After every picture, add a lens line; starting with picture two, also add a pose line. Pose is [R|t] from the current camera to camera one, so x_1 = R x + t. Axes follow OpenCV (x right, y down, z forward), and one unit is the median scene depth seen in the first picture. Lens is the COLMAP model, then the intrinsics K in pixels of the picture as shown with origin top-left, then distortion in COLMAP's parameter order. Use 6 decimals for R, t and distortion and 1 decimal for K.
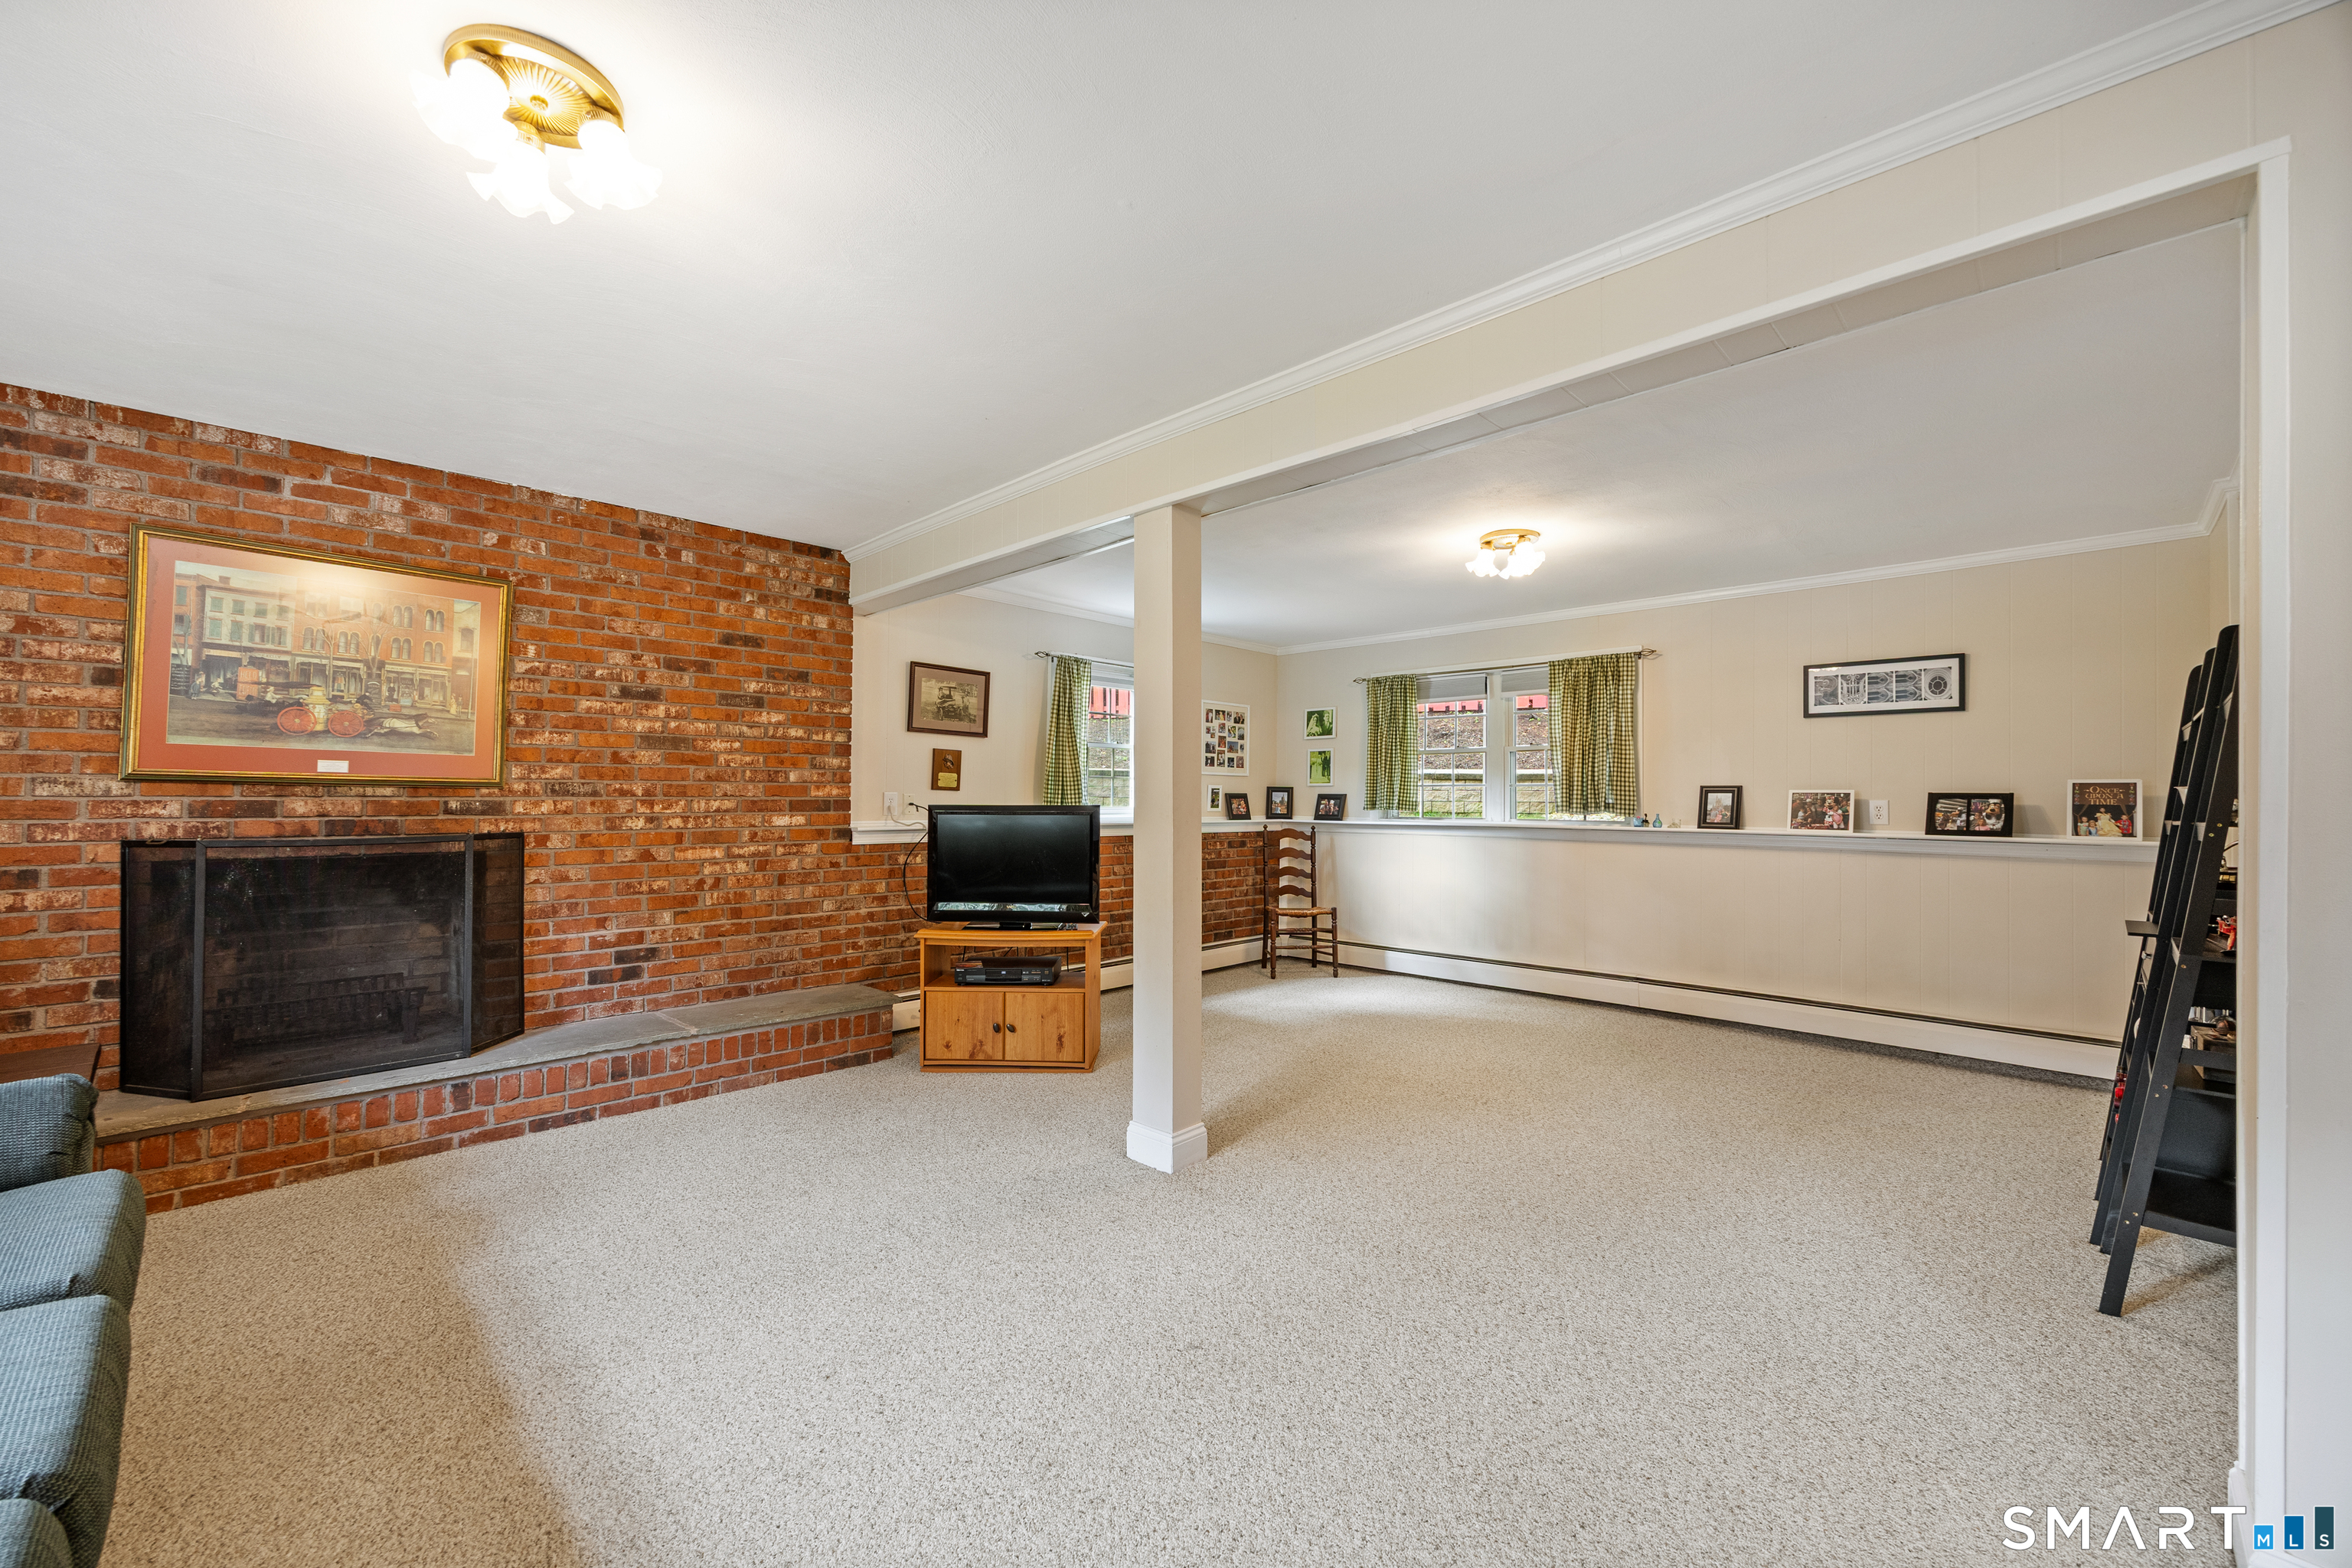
lens RADIAL K [[919.3, 0, 1173.1], [0, 919.3, 800.4], [0, 0, 1]] dist [0.001050, 0.000245]
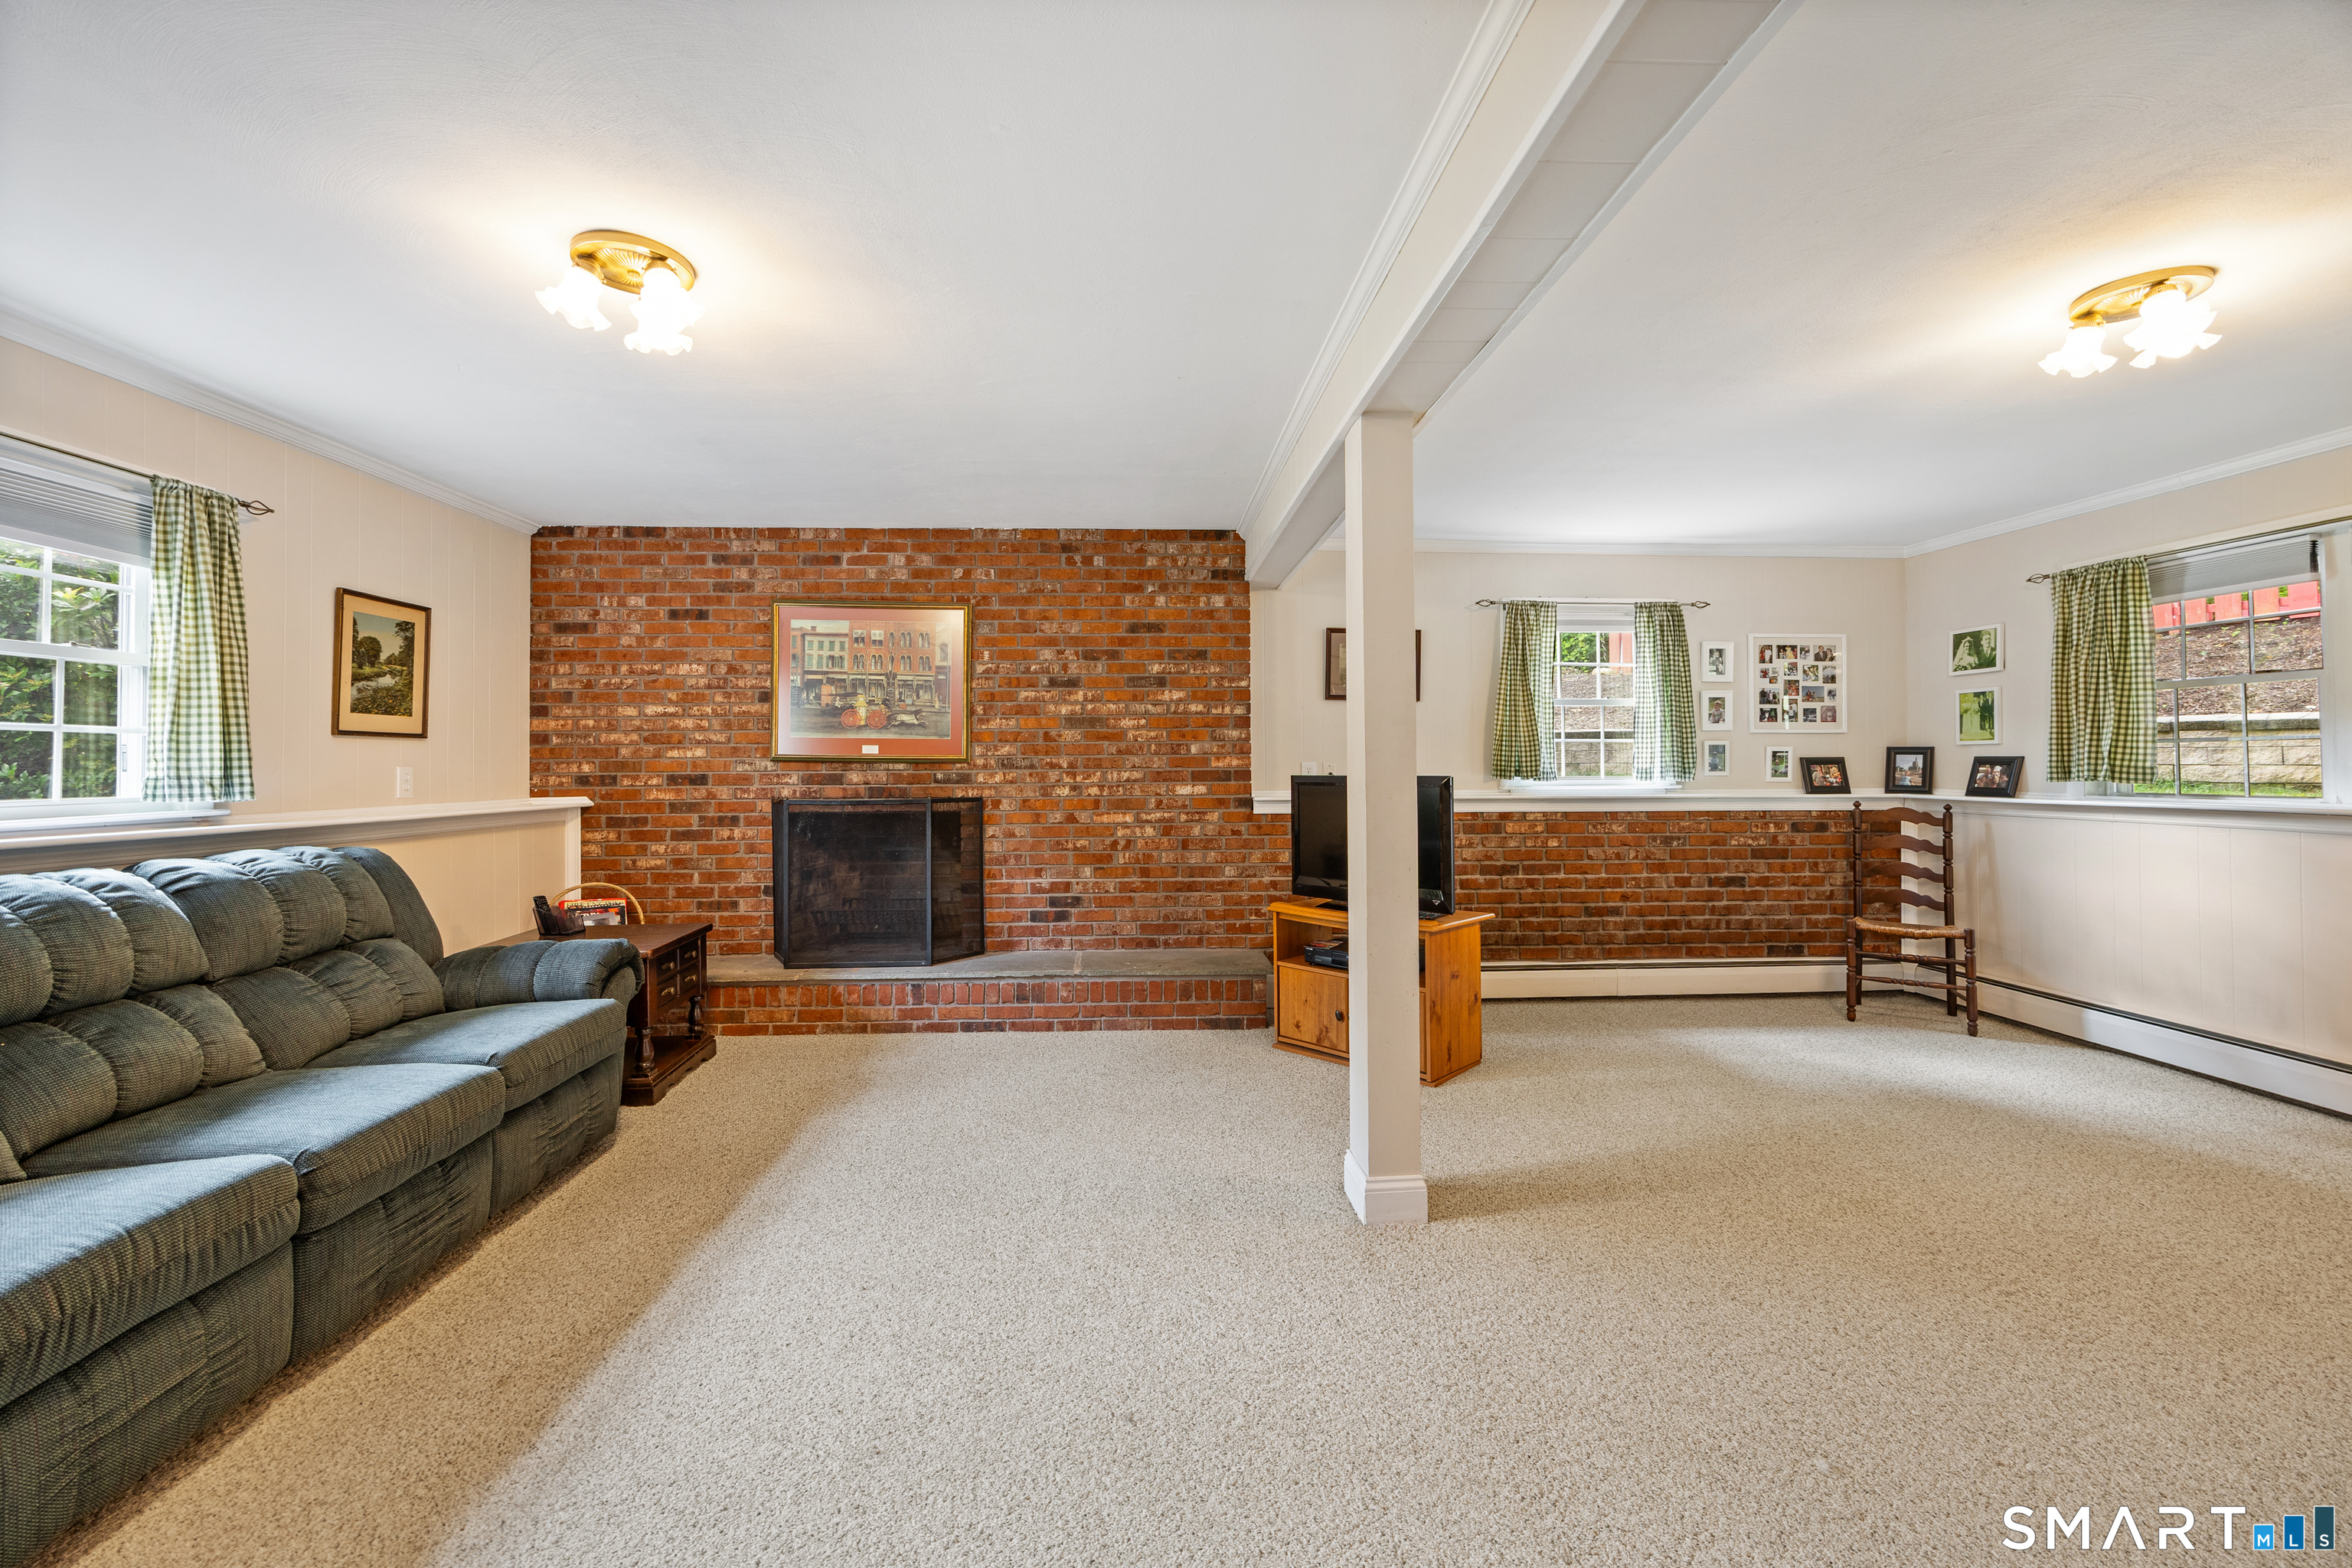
lens RADIAL K [[924.9, 0, 1176.2], [0, 924.9, 766.2], [0, 0, 1]] dist [-0.000412, 0.000364]
pose [[0.737776, -0.006636, -0.675013, 0.312452], [0.006115, 0.999976, -0.003146, -0.002529], [0.675018, -0.001806, 0.737799, 0.197440]]
